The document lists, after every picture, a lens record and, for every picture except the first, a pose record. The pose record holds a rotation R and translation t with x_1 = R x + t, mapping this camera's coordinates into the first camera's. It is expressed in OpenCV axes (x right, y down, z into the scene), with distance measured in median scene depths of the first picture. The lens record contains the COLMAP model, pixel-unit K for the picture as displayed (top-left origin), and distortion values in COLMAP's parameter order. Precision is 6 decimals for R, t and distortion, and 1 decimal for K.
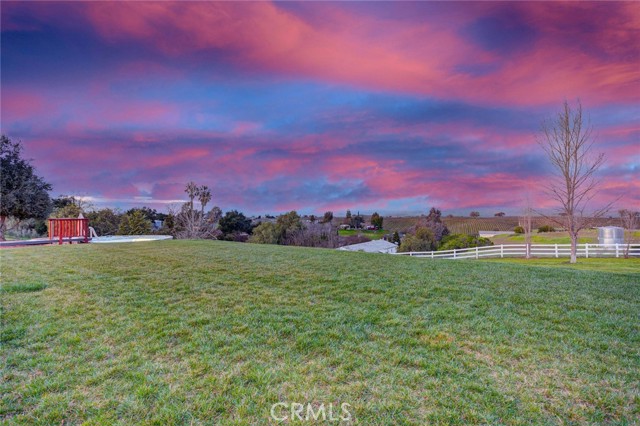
lens RADIAL K [[333.4, 0, 318.2], [0, 333.4, 213.5], [0, 0, 1]] dist [0.003572, 0.000303]
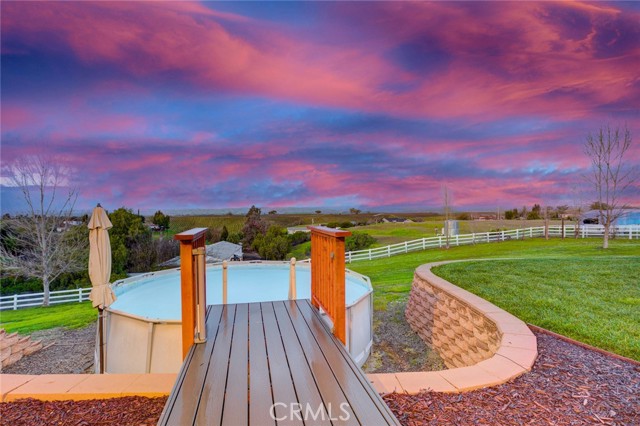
lens RADIAL K [[333.4, 0, 316.4], [0, 333.4, 210.3], [0, 0, 1]] dist [0.003572, 0.000303]
pose [[0.999989, 0.000509, -0.004716, 0.189098], [-0.000493, 0.999994, 0.003353, -0.002981], [0.004718, -0.003351, 0.999983, -0.175329]]
